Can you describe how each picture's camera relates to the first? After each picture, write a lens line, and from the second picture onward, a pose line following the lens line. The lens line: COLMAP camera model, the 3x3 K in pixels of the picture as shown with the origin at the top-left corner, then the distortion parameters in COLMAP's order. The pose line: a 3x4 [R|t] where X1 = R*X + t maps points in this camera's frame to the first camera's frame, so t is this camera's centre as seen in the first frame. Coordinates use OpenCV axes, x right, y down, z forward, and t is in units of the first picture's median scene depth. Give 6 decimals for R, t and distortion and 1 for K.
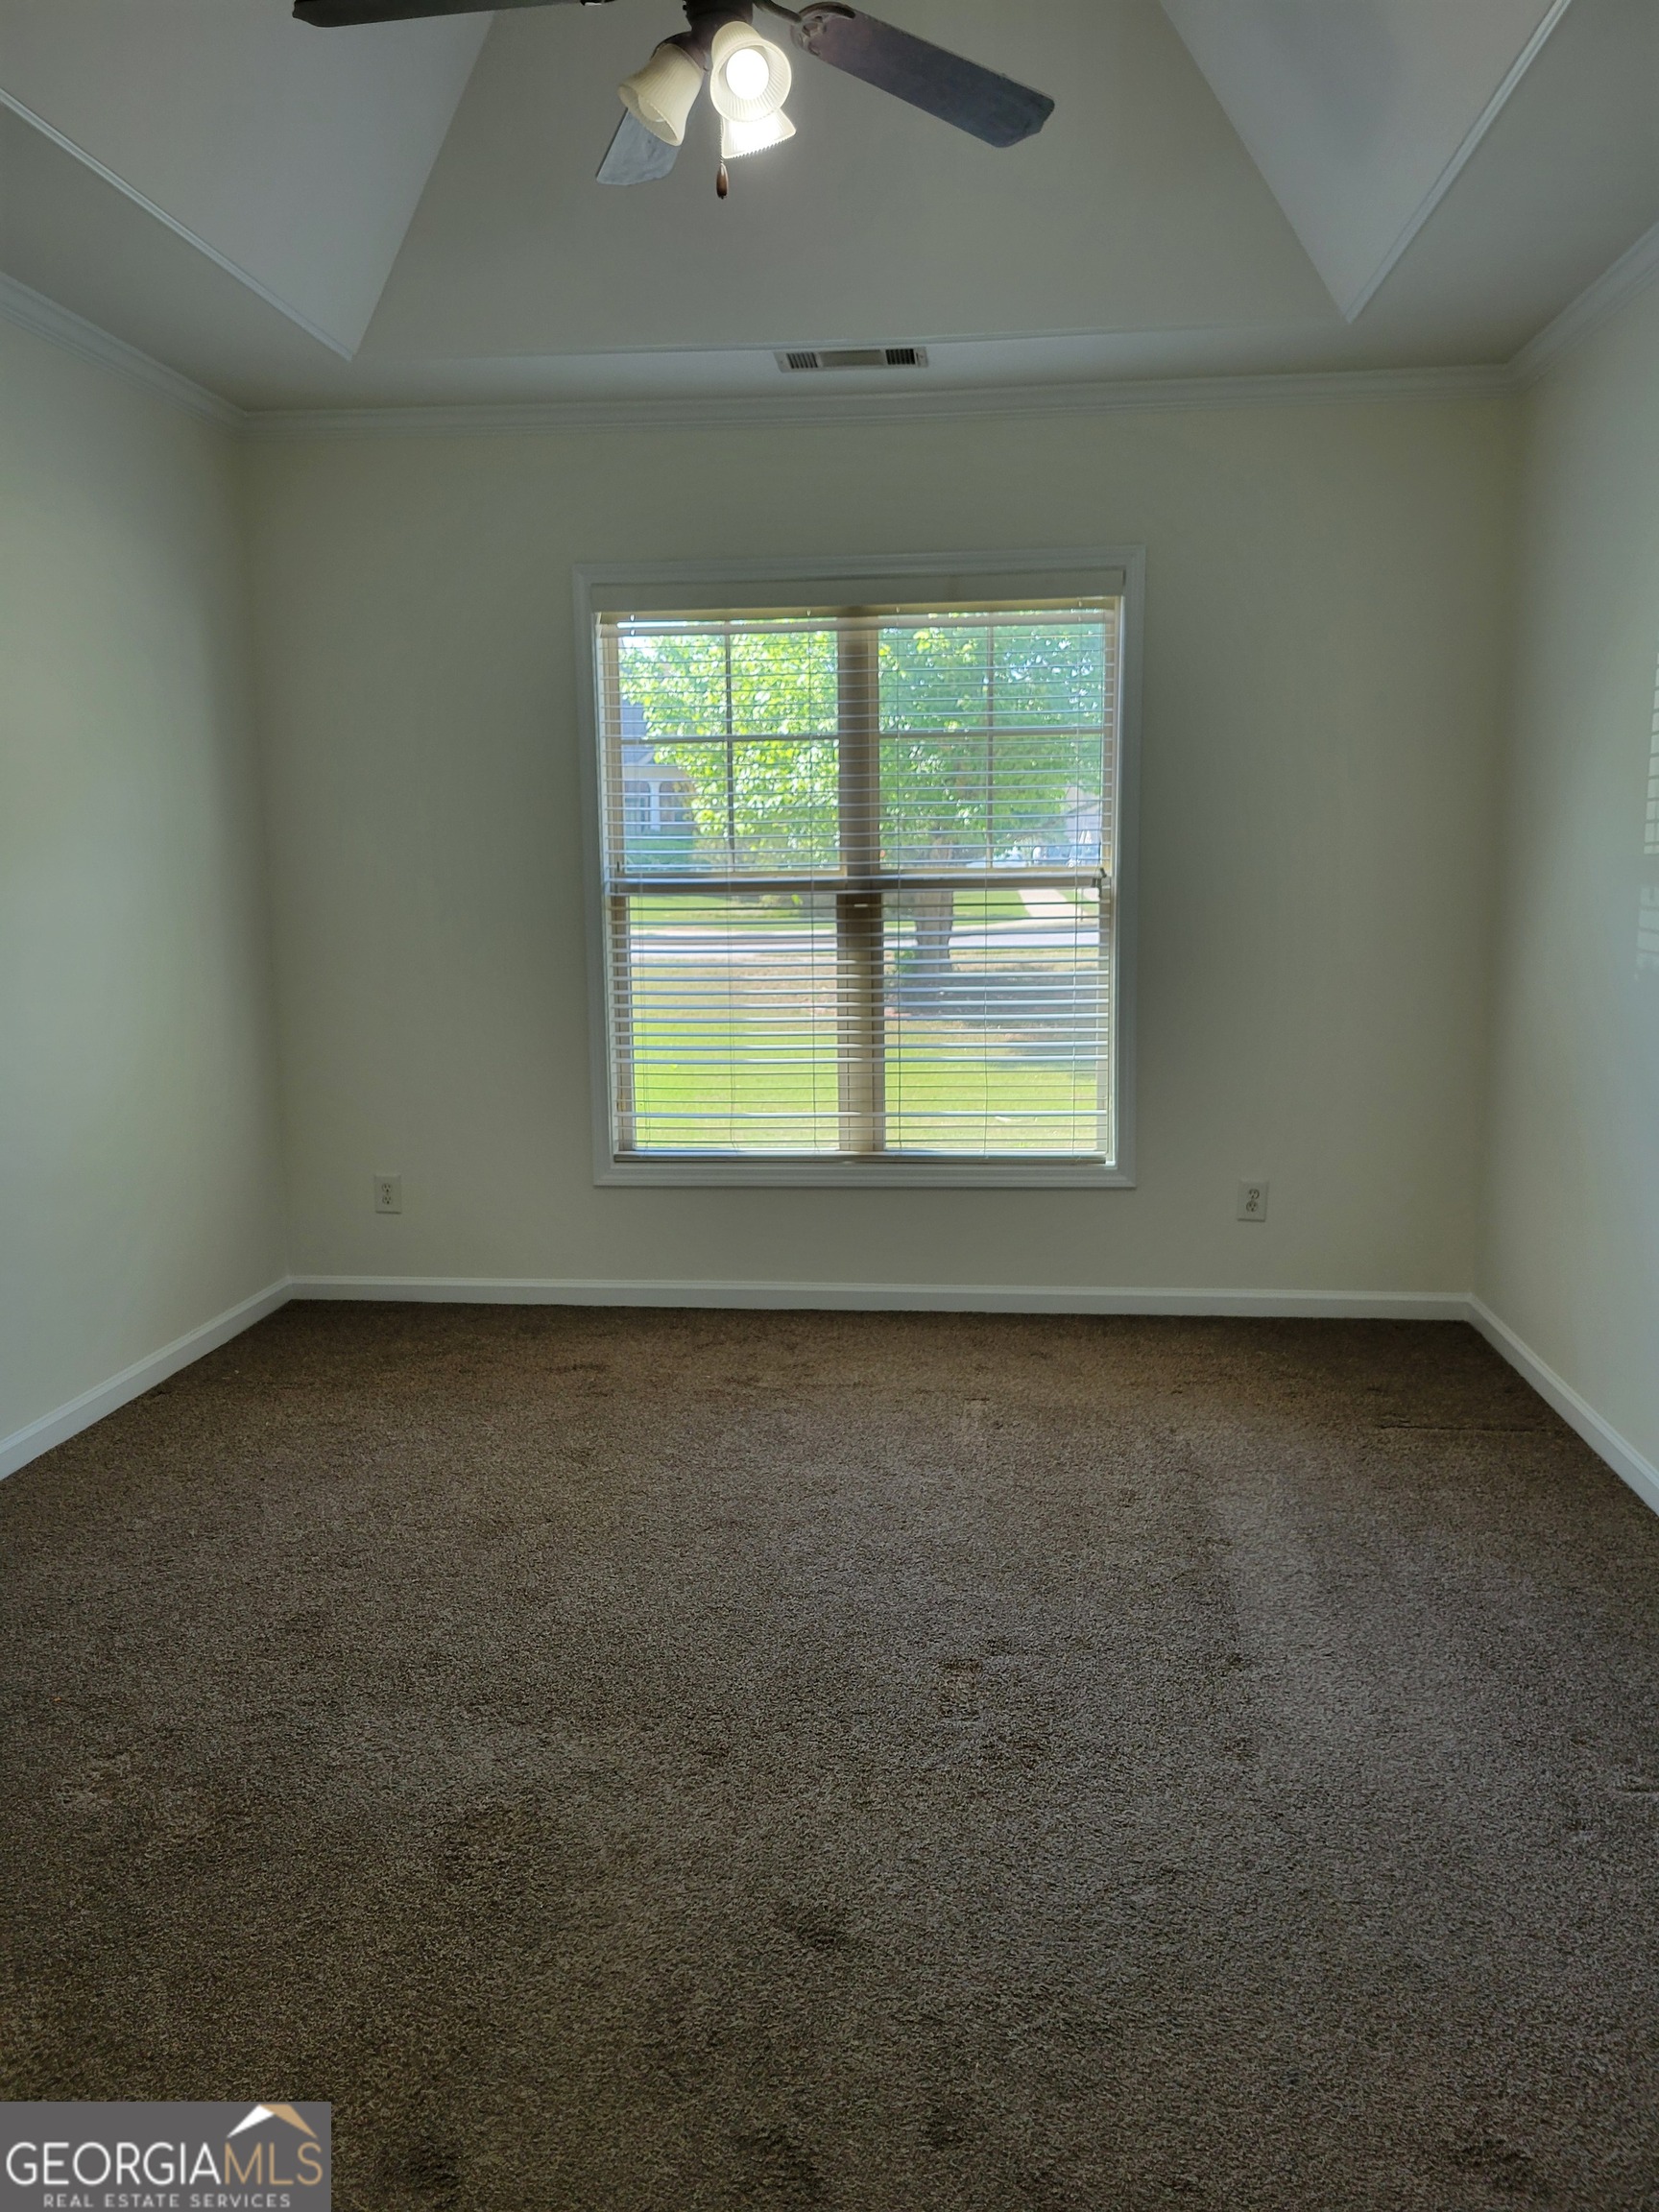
lens RADIAL K [[1654.3, 0, 829.9], [0, 1654.3, 1103.7], [0, 0, 1]] dist [0.032801, 0.002543]
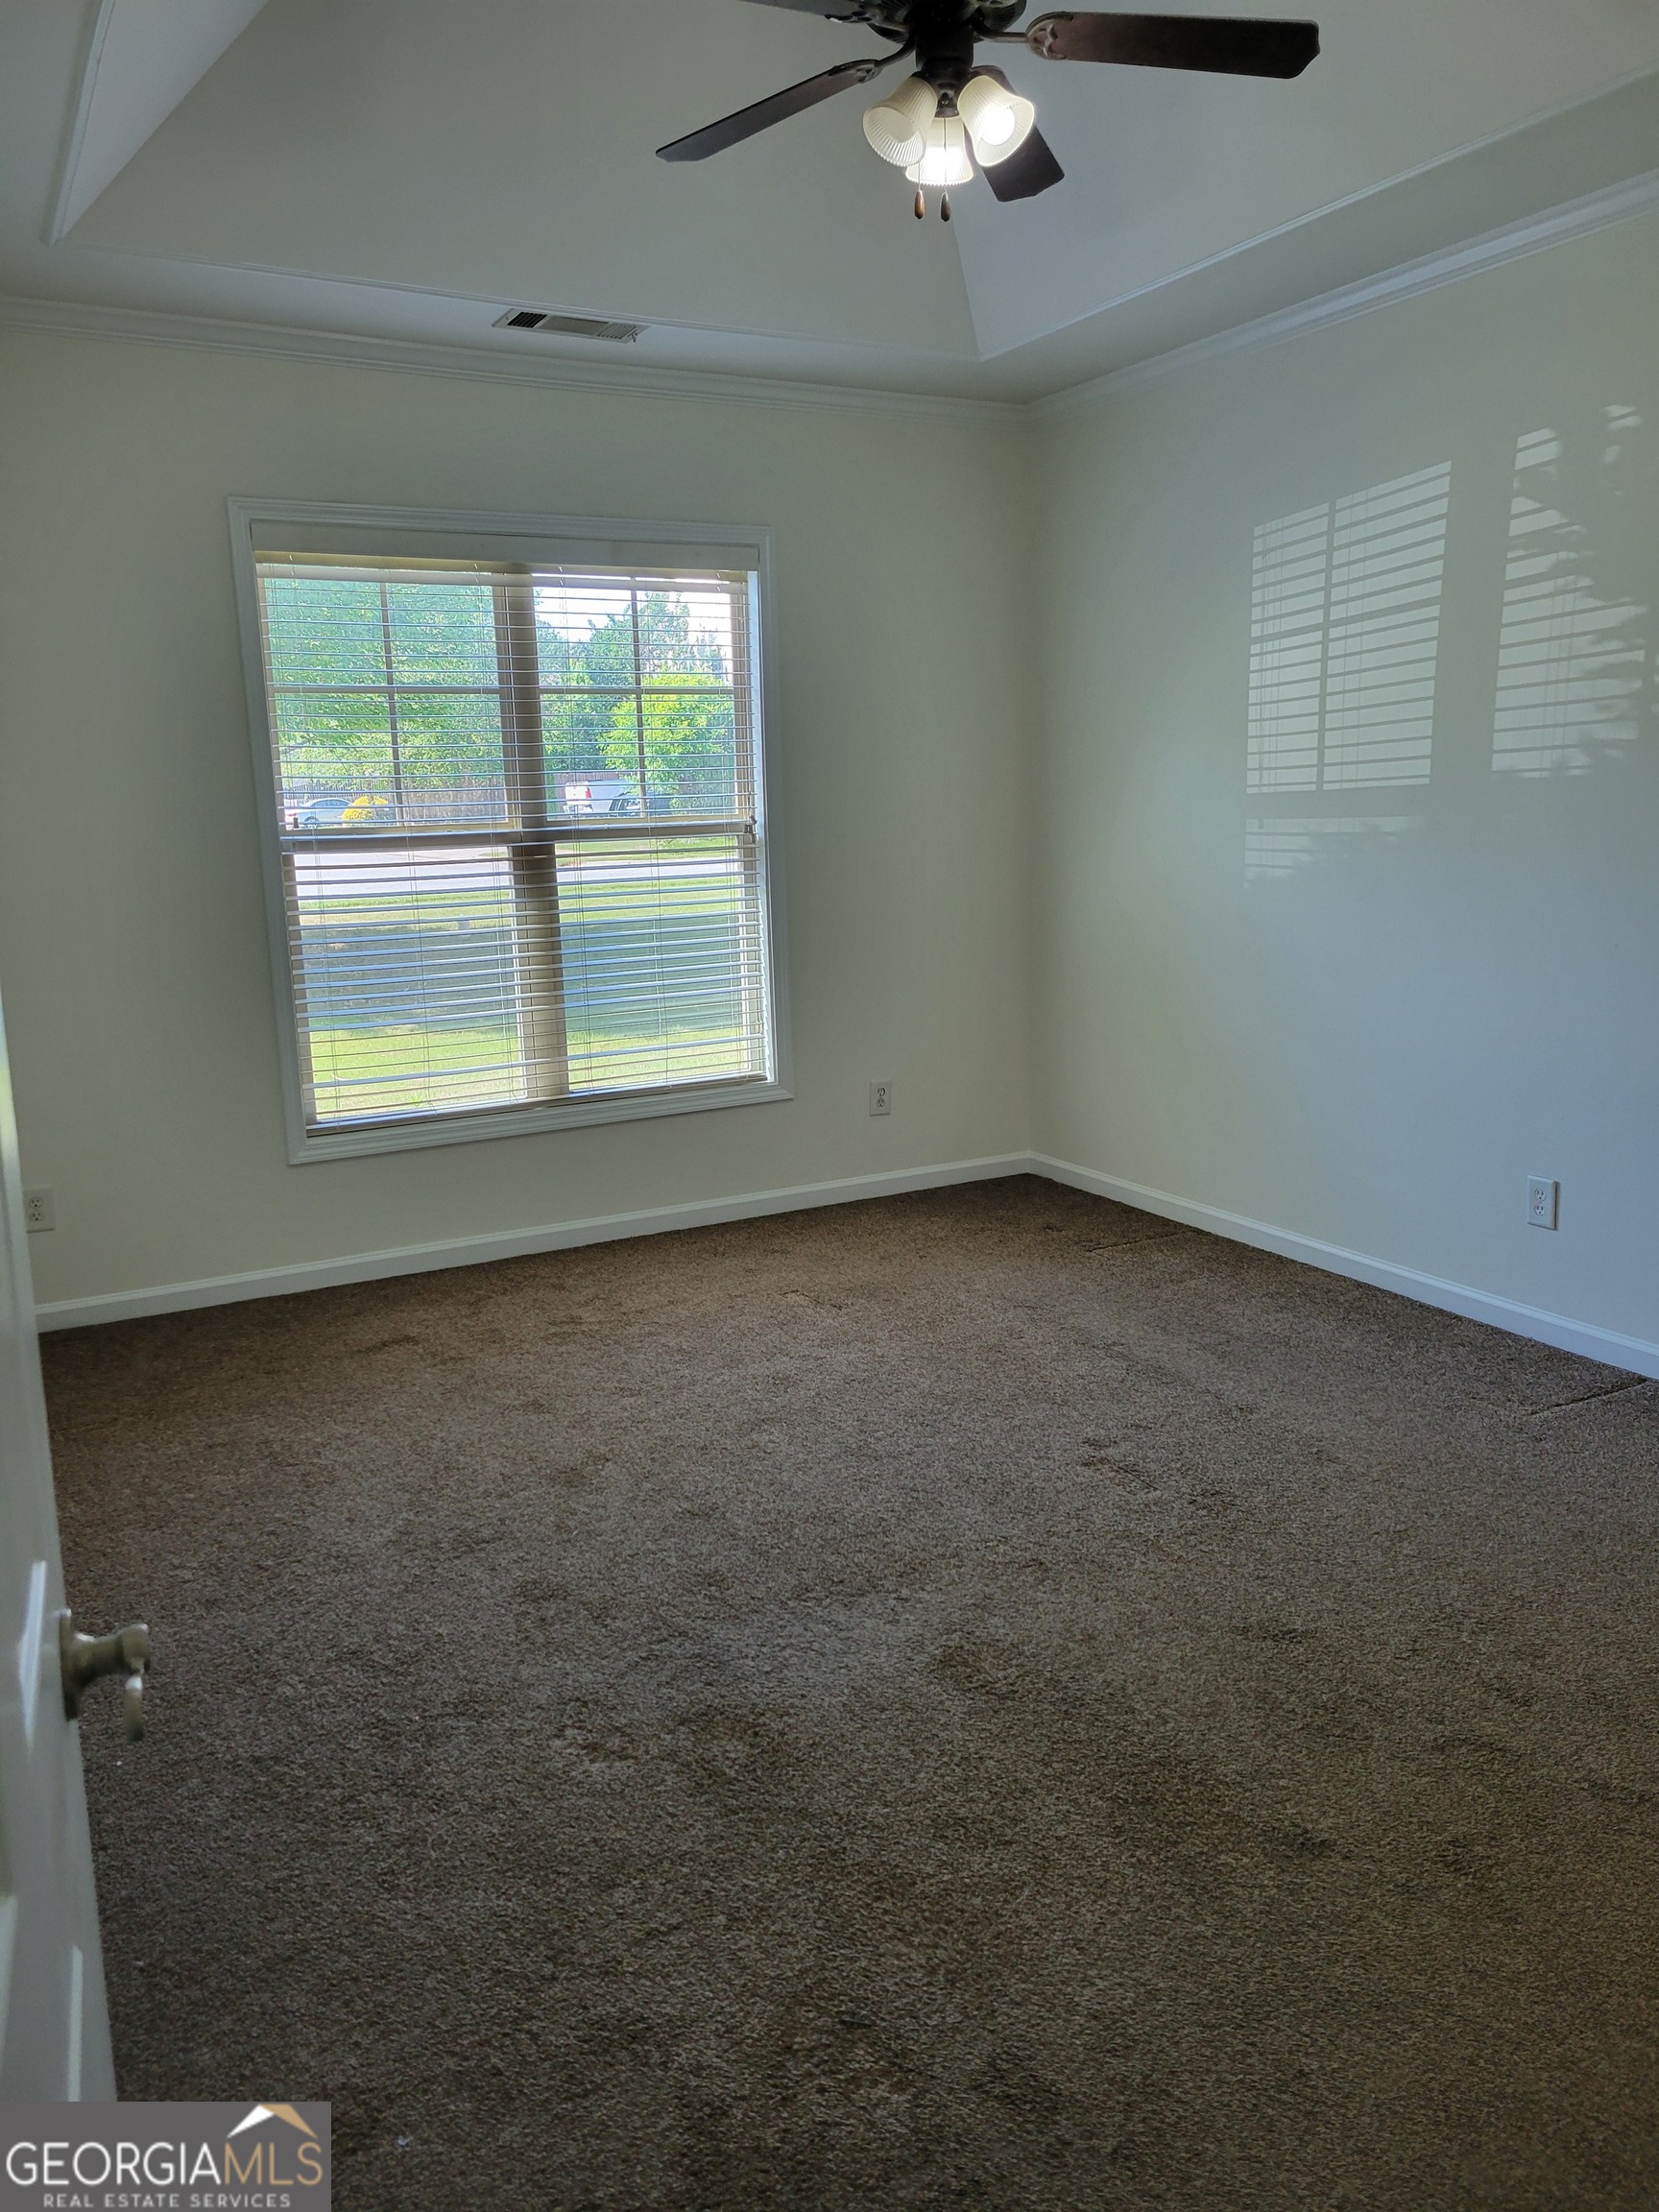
lens RADIAL K [[1654.3, 0, 765.5], [0, 1654.3, 1091.6], [0, 0, 1]] dist [0.032801, 0.002543]
pose [[0.826111, -0.109832, 0.552700, -0.459030], [0.102953, 0.993731, 0.043591, -0.005107], [-0.554022, 0.020891, 0.832240, 0.070785]]
